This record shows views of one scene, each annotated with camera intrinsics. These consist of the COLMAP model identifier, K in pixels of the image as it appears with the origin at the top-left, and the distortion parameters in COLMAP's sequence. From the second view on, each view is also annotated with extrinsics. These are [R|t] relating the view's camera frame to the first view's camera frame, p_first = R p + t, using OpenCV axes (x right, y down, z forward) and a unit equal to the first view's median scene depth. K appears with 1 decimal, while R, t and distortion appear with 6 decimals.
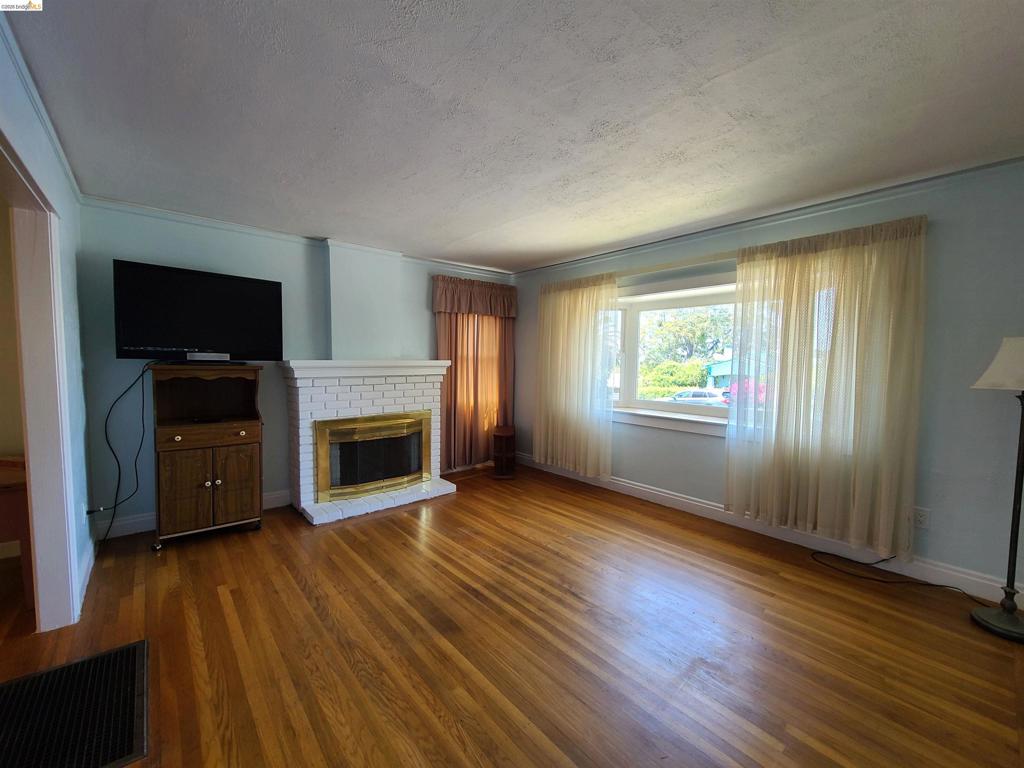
lens RADIAL K [[419.4, 0, 514.2], [0, 419.4, 394.0], [0, 0, 1]] dist [0.000383, -0.000113]
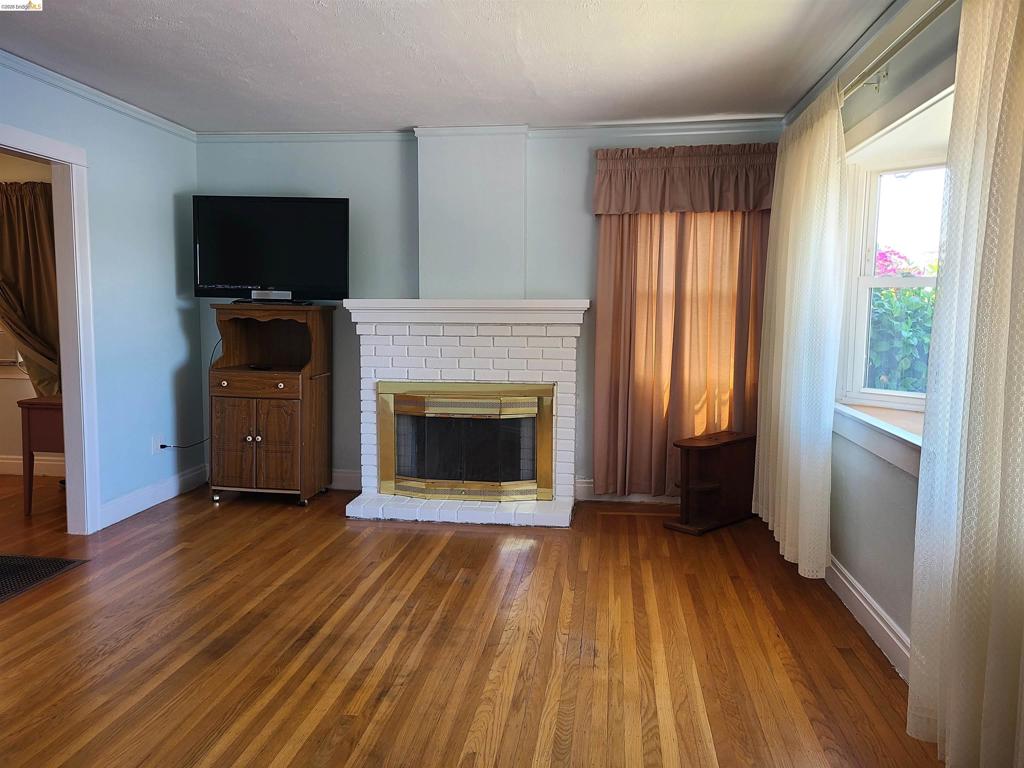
lens RADIAL K [[771.2, 0, 512.0], [0, 771.2, 384.0], [0, 0, 1]] dist [0.041243, -0.008751]
pose [[0.650514, 0.073633, -0.755917, 0.679833], [-0.061672, 0.997124, 0.044056, -0.005676], [0.756986, 0.017959, 0.653184, 0.275987]]
